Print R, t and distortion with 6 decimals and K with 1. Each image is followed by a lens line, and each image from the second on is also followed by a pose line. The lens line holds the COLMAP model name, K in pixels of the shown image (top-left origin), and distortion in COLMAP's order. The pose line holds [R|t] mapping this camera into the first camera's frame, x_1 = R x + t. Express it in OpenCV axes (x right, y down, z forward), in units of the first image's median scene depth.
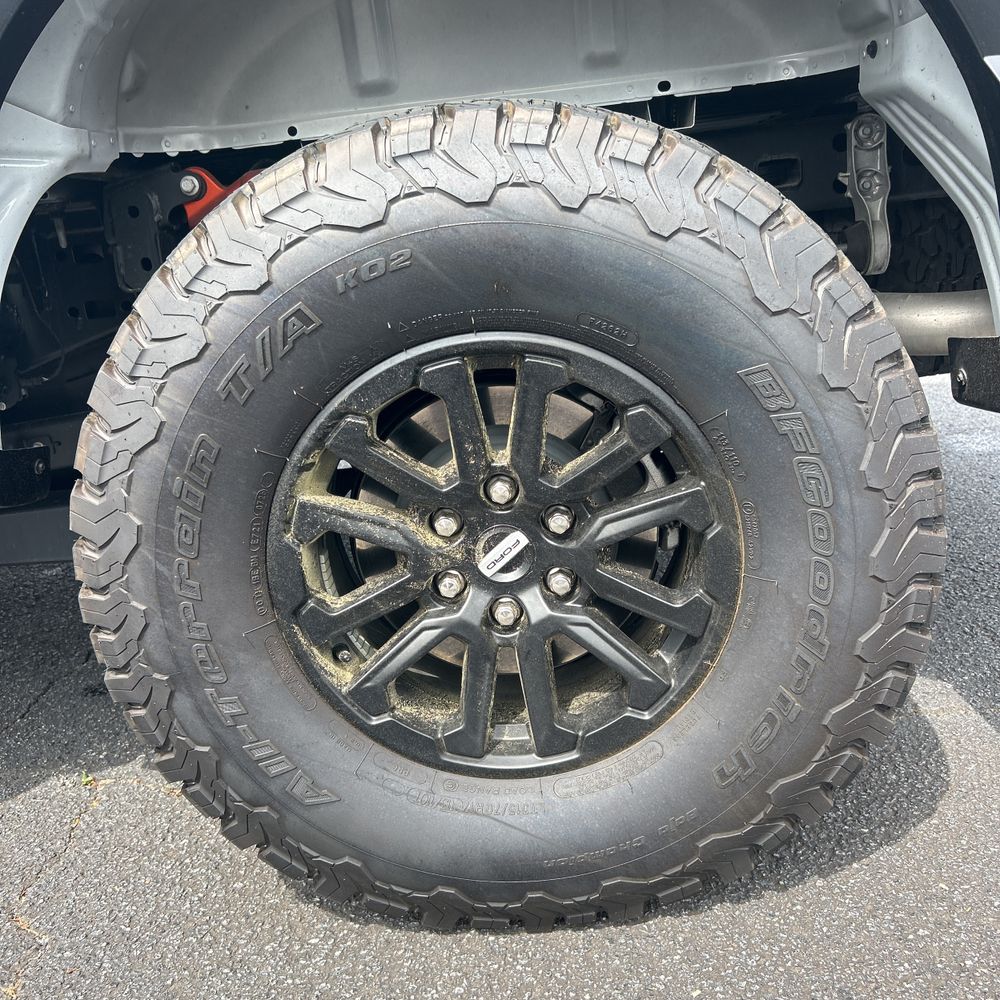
lens RADIAL K [[1016.7, 0, 500.0], [0, 1016.7, 500.0], [0, 0, 1]] dist [0.059934, -0.069471]
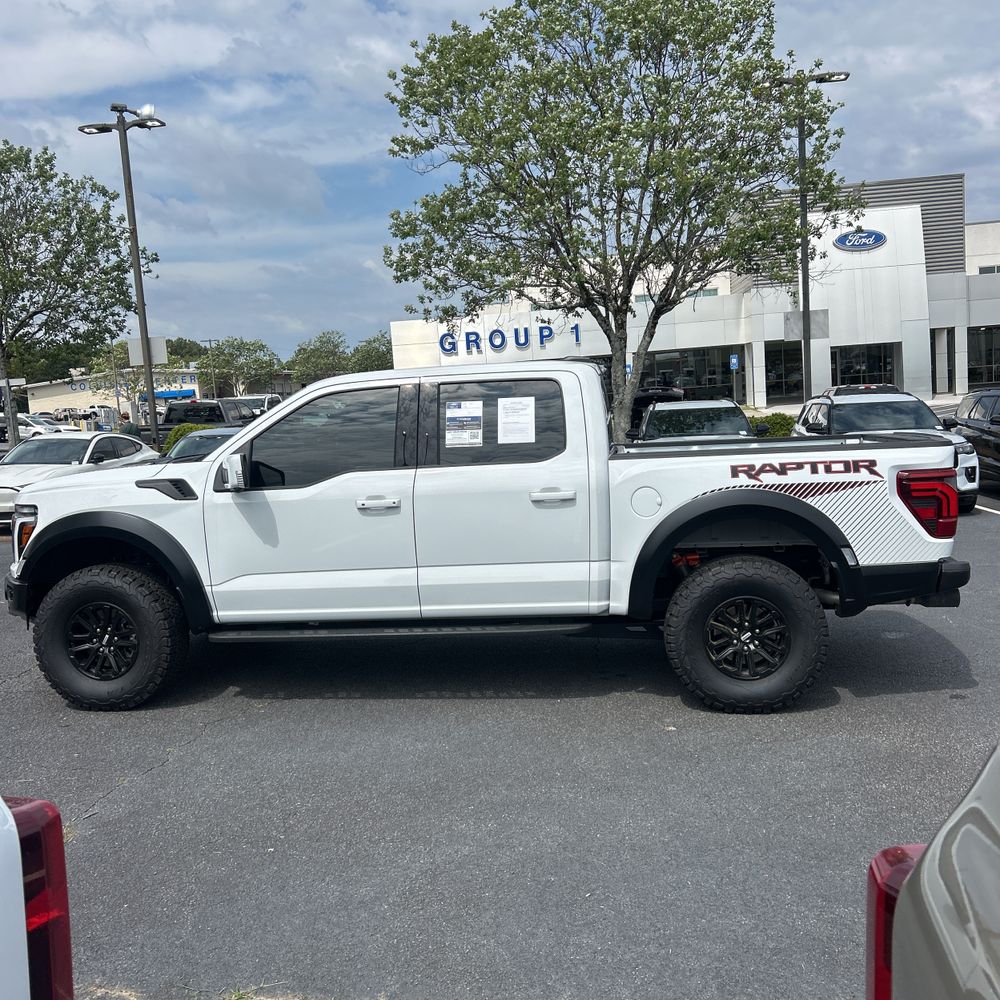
lens RADIAL K [[1000.9, 0, 499.8], [0, 1000.9, 505.5], [0, 0, 1]] dist [0.073461, -0.074084]
pose [[0.994707, 0.068900, -0.076235, -0.931841], [-0.081794, 0.979973, -0.181555, 0.447545], [0.062199, 0.186830, 0.980421, -4.408029]]
